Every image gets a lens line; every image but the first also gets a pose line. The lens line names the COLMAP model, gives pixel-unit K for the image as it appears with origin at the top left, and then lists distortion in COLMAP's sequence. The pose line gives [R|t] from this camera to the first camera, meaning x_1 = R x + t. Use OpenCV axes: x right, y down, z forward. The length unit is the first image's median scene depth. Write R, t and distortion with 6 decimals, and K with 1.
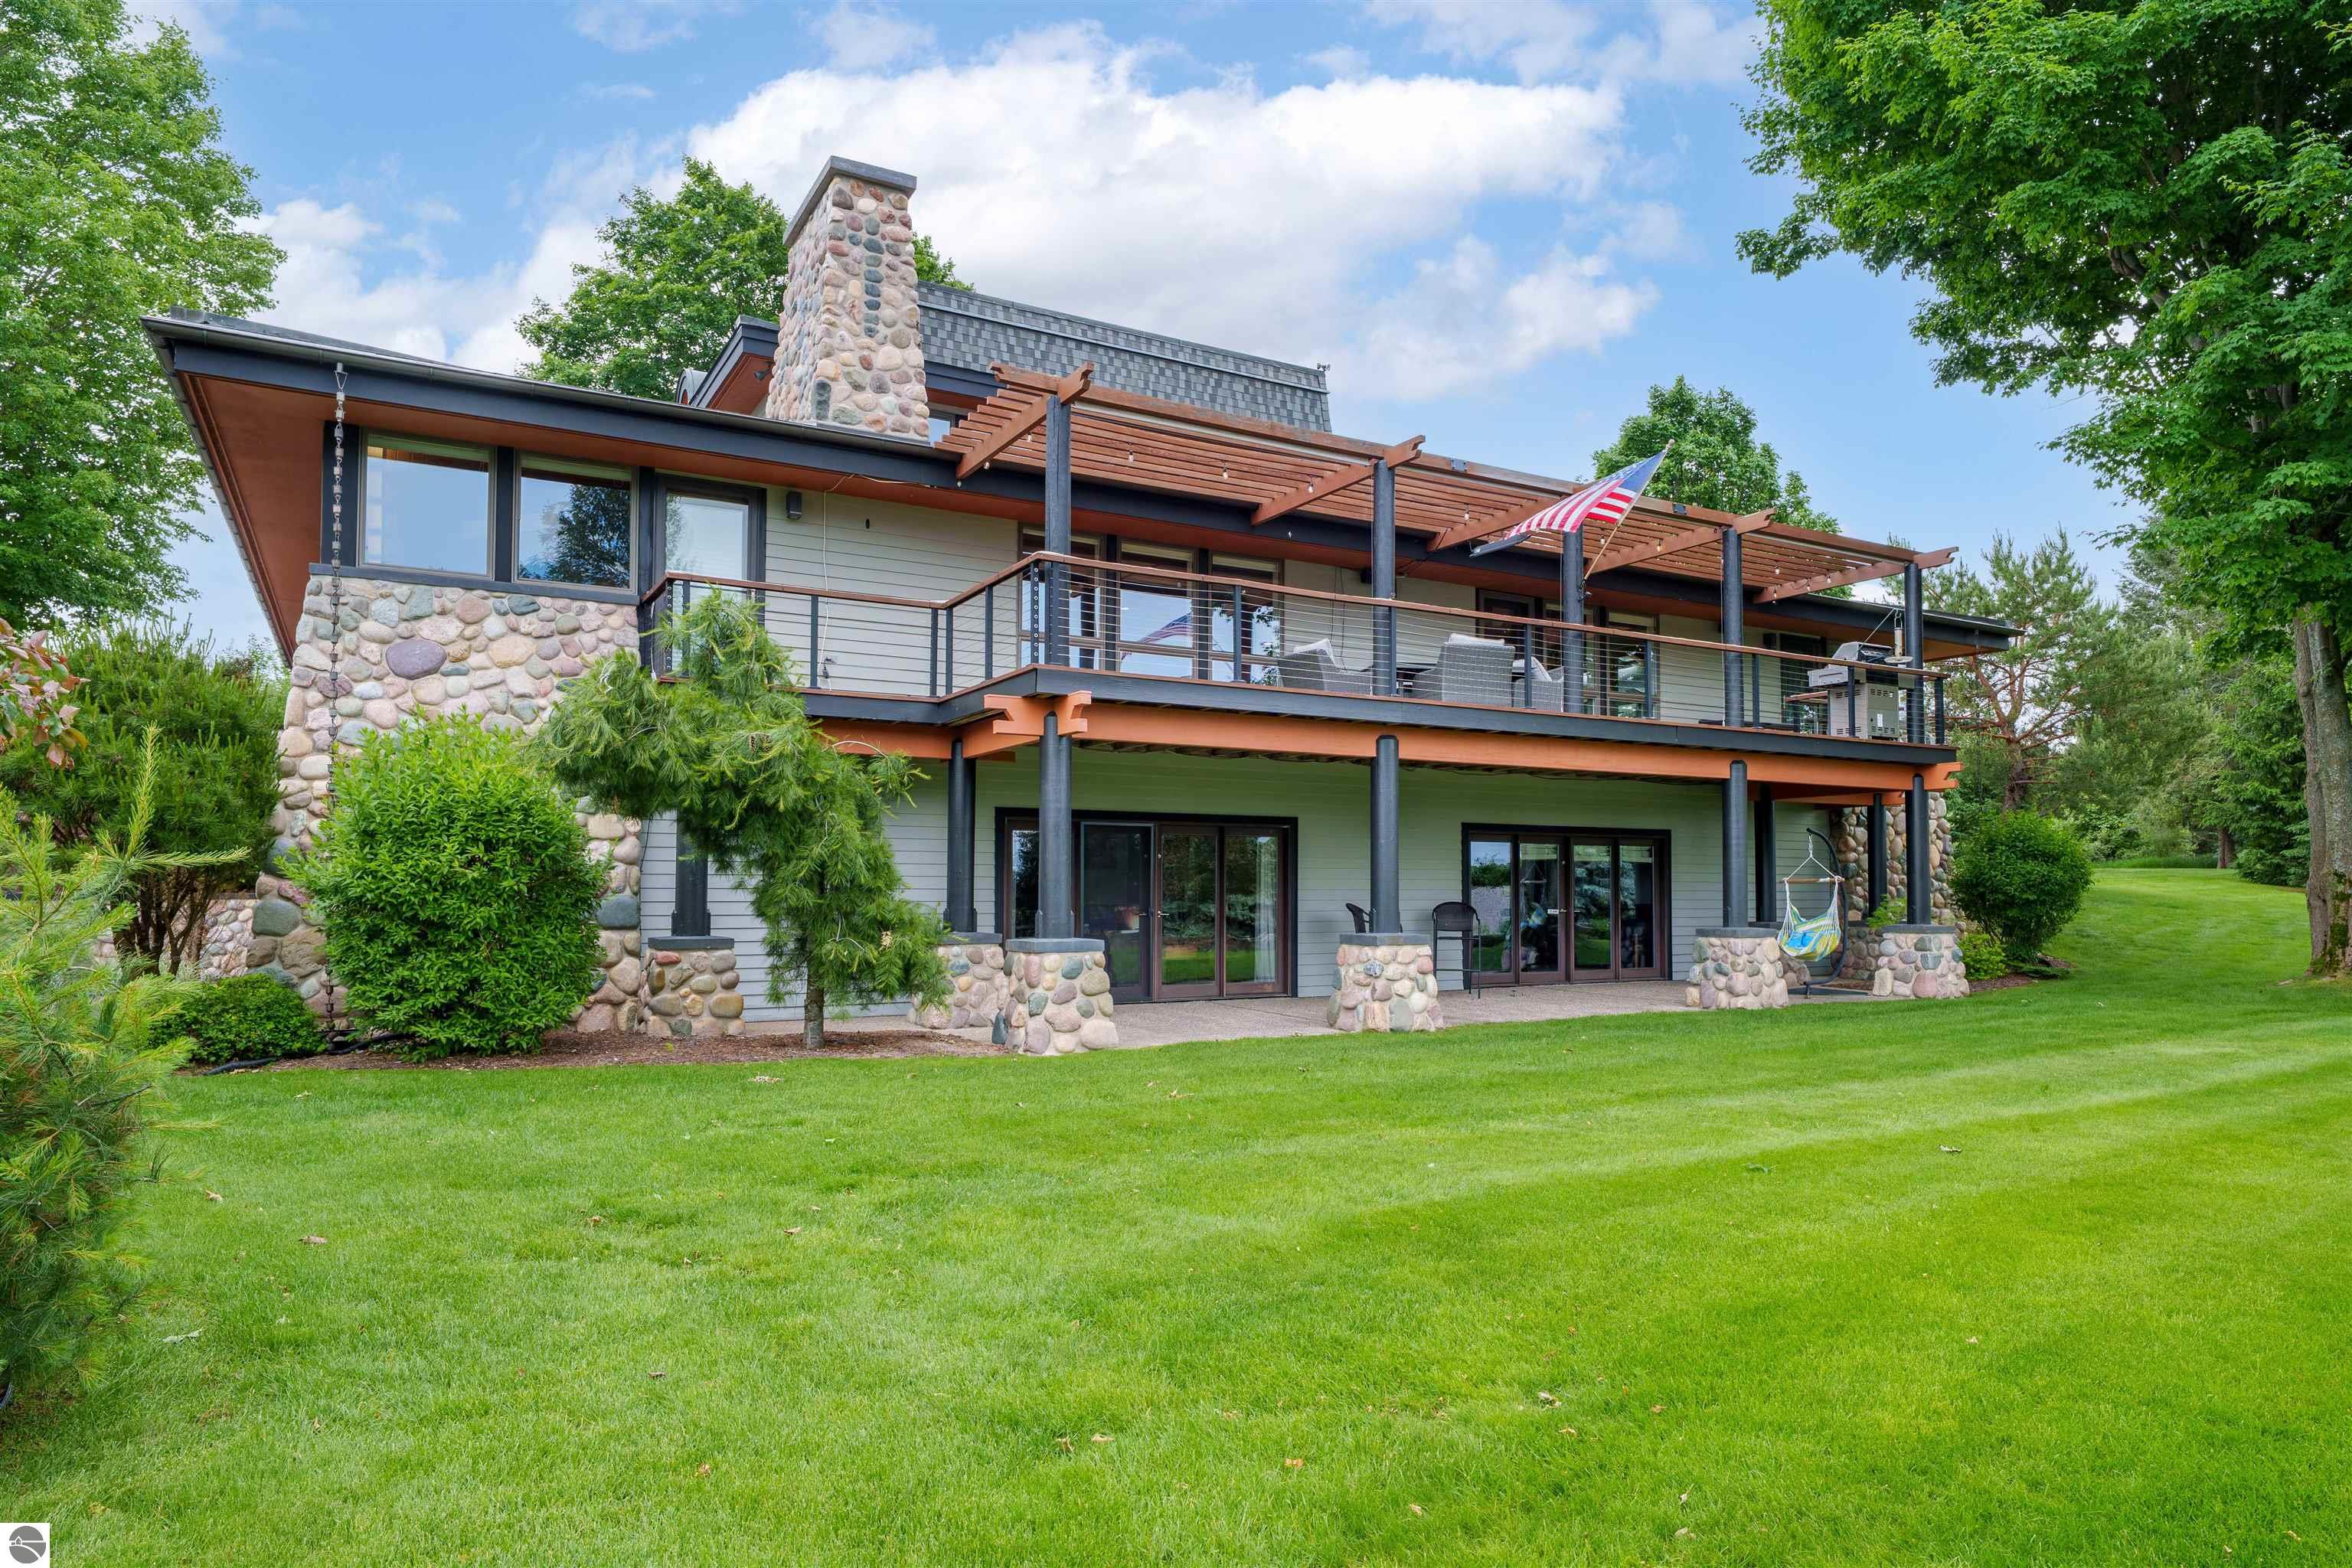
lens RADIAL K [[1405.5, 0, 1234.4], [0, 1405.5, 800.0], [0, 0, 1]] dist [0.005576, -0.000653]
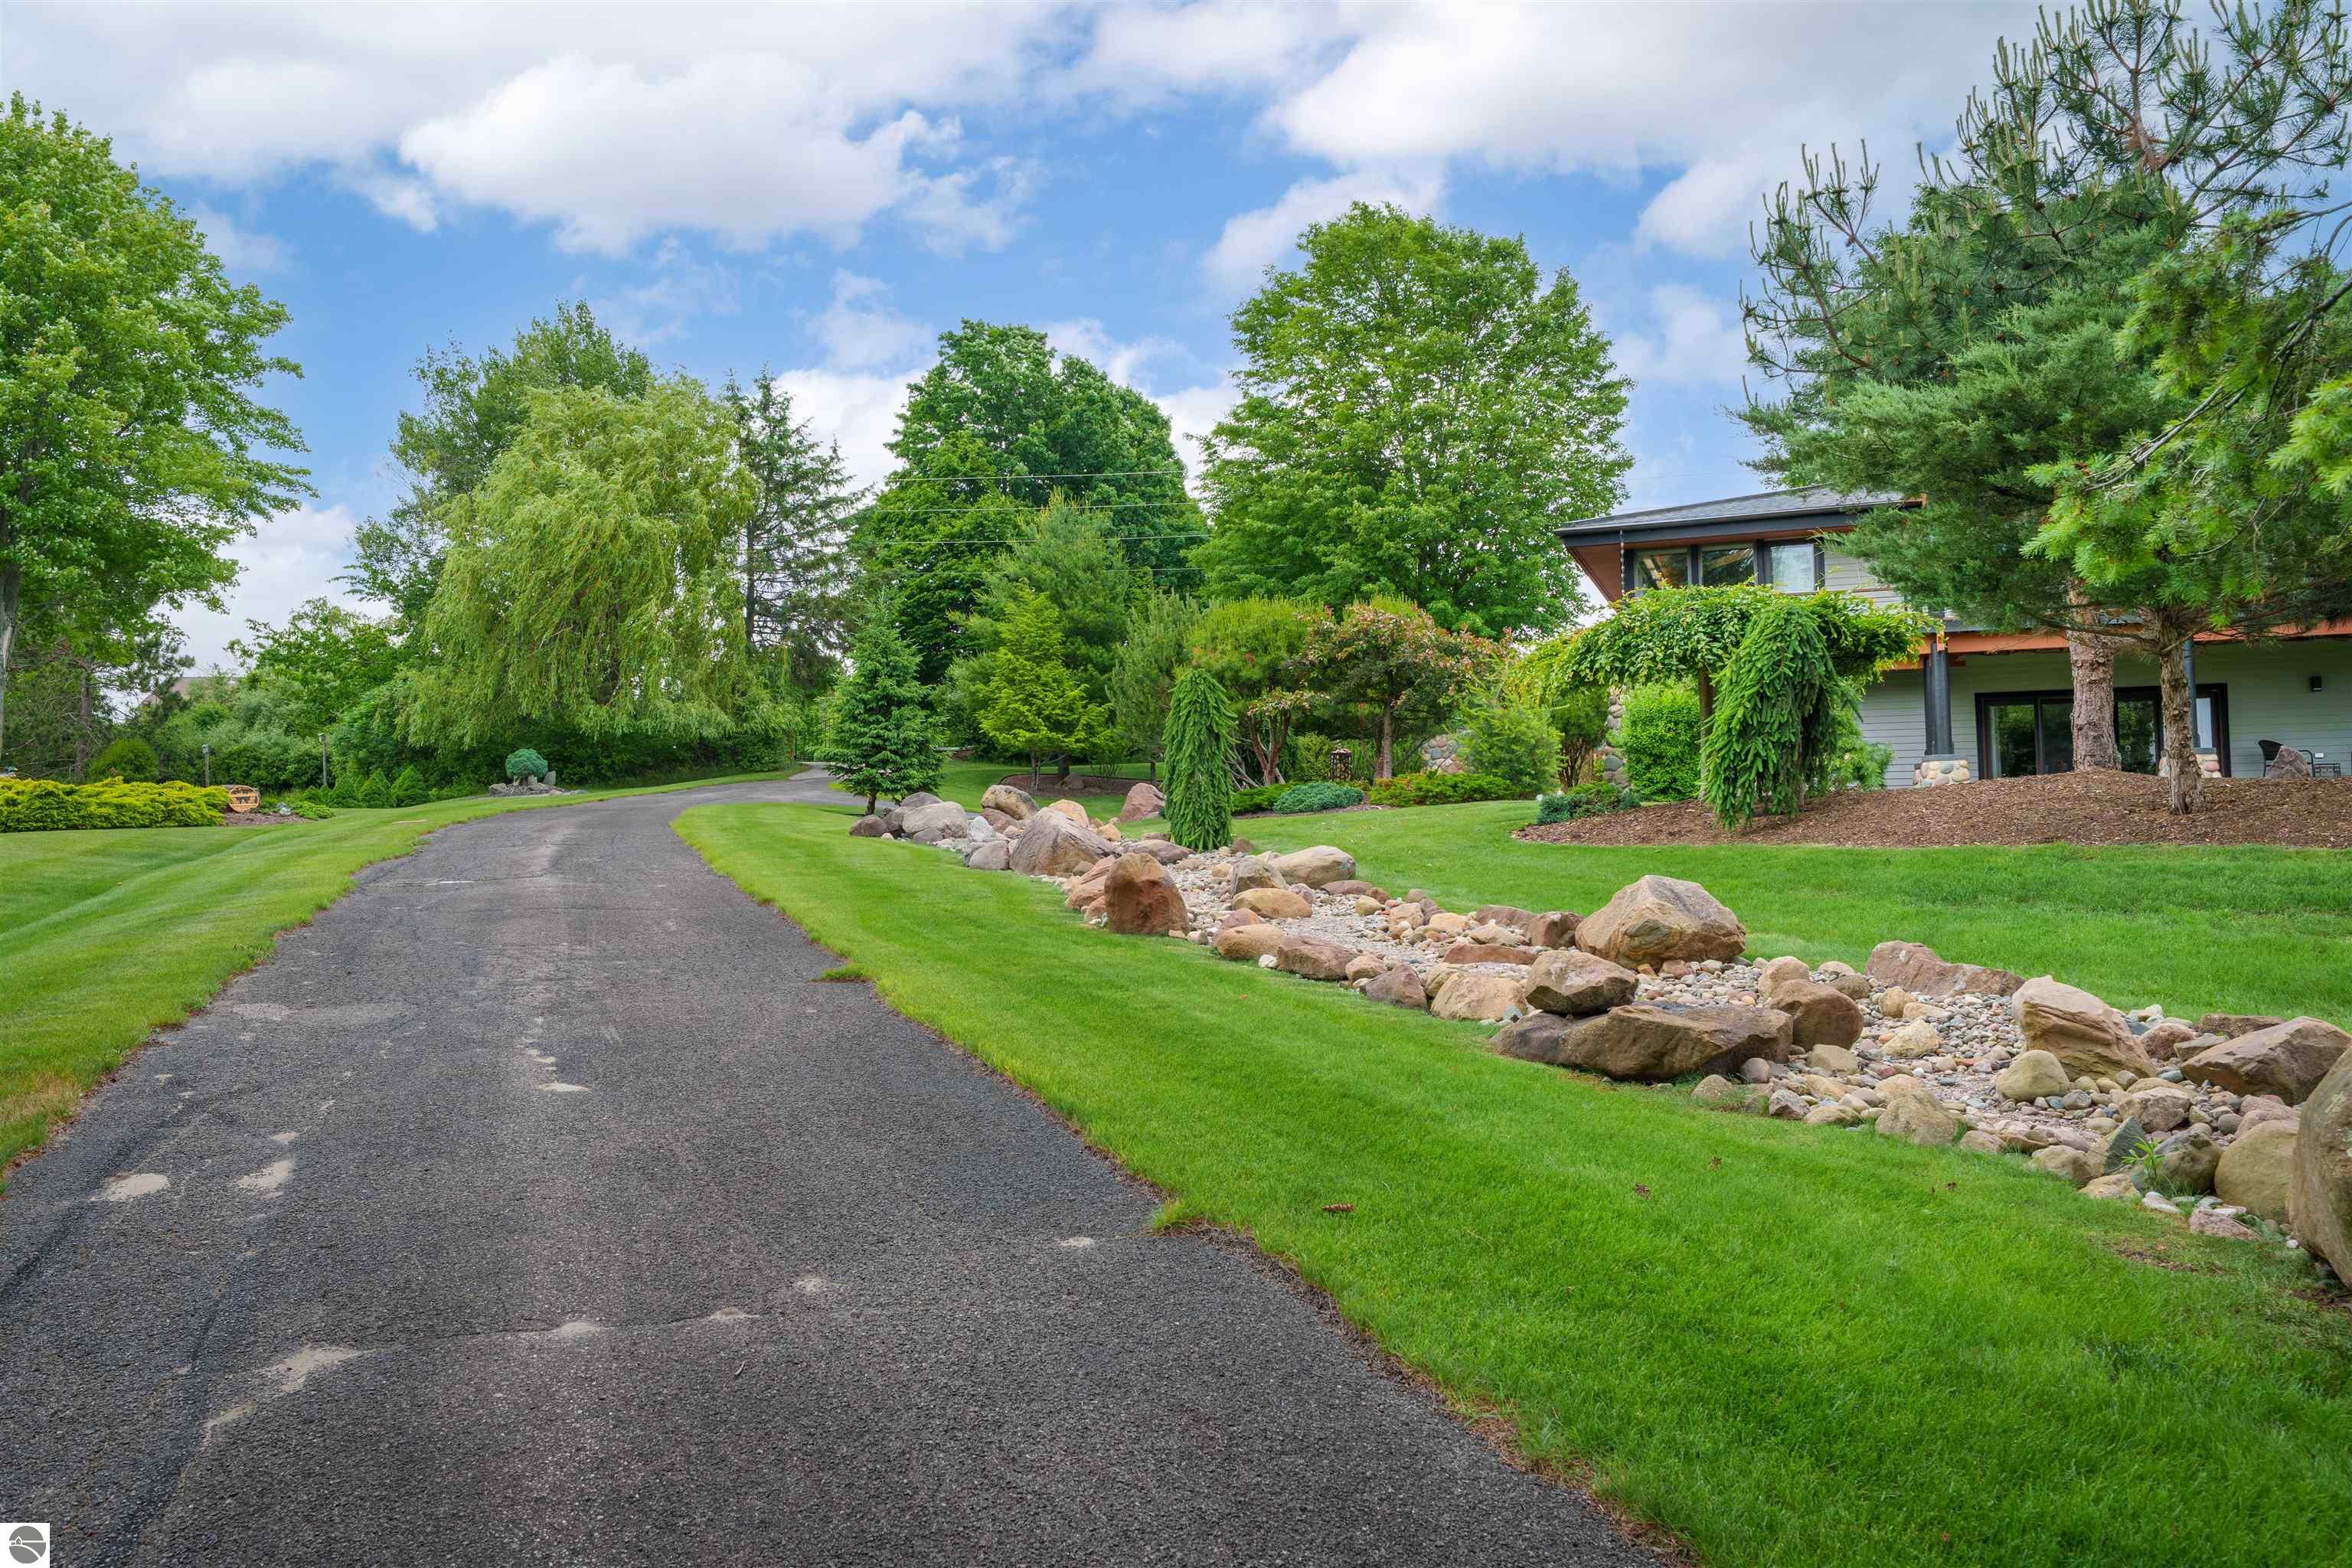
lens RADIAL K [[1670.0, 0, 1067.3], [0, 1670.0, 758.5], [0, 0, 1]] dist [0.002367, -0.000844]
pose [[0.569694, -0.052690, -0.820166, 0.828189], [0.057533, 0.998051, -0.024156, 0.067305], [0.819841, -0.033425, 0.571615, -1.019477]]
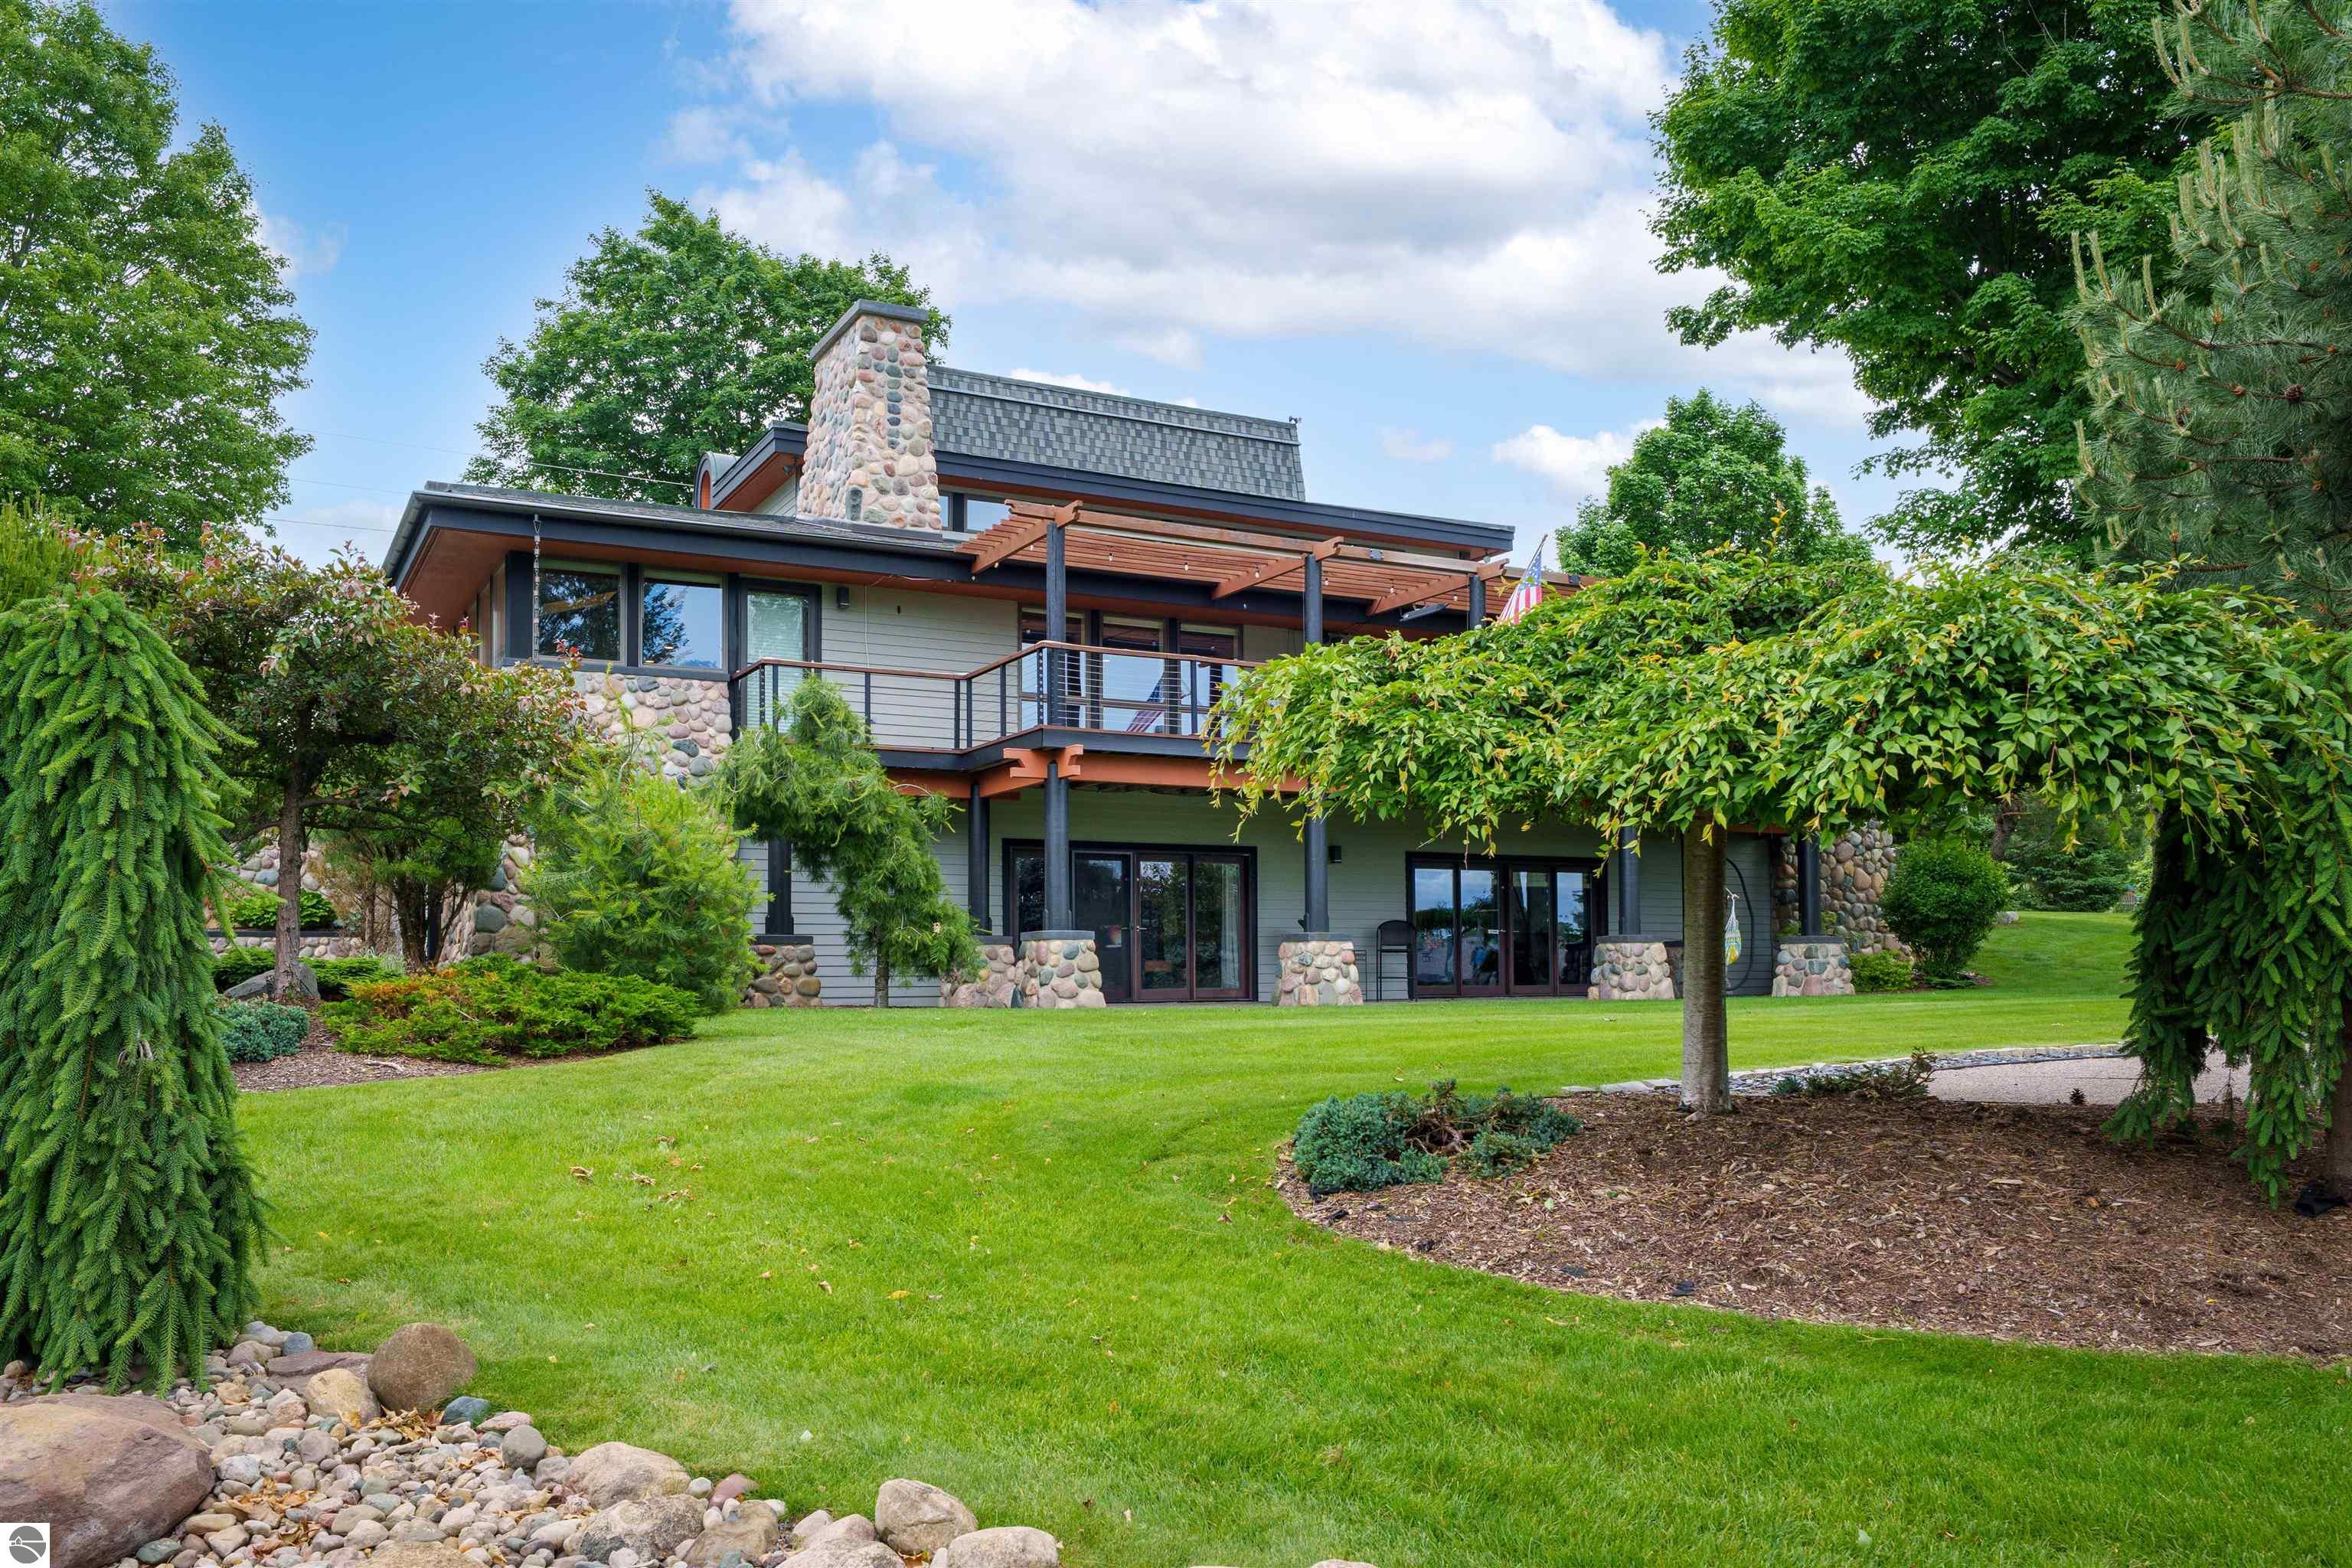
lens RADIAL K [[1794.4, 0, 1179.1], [0, 1794.4, 839.0], [0, 0, 1]] dist [0.006461, -0.001786]
pose [[0.999248, -0.011546, -0.037021, 0.038675], [0.011113, 0.999868, -0.011886, 0.025015], [0.037153, 0.011465, 0.999244, -0.523800]]
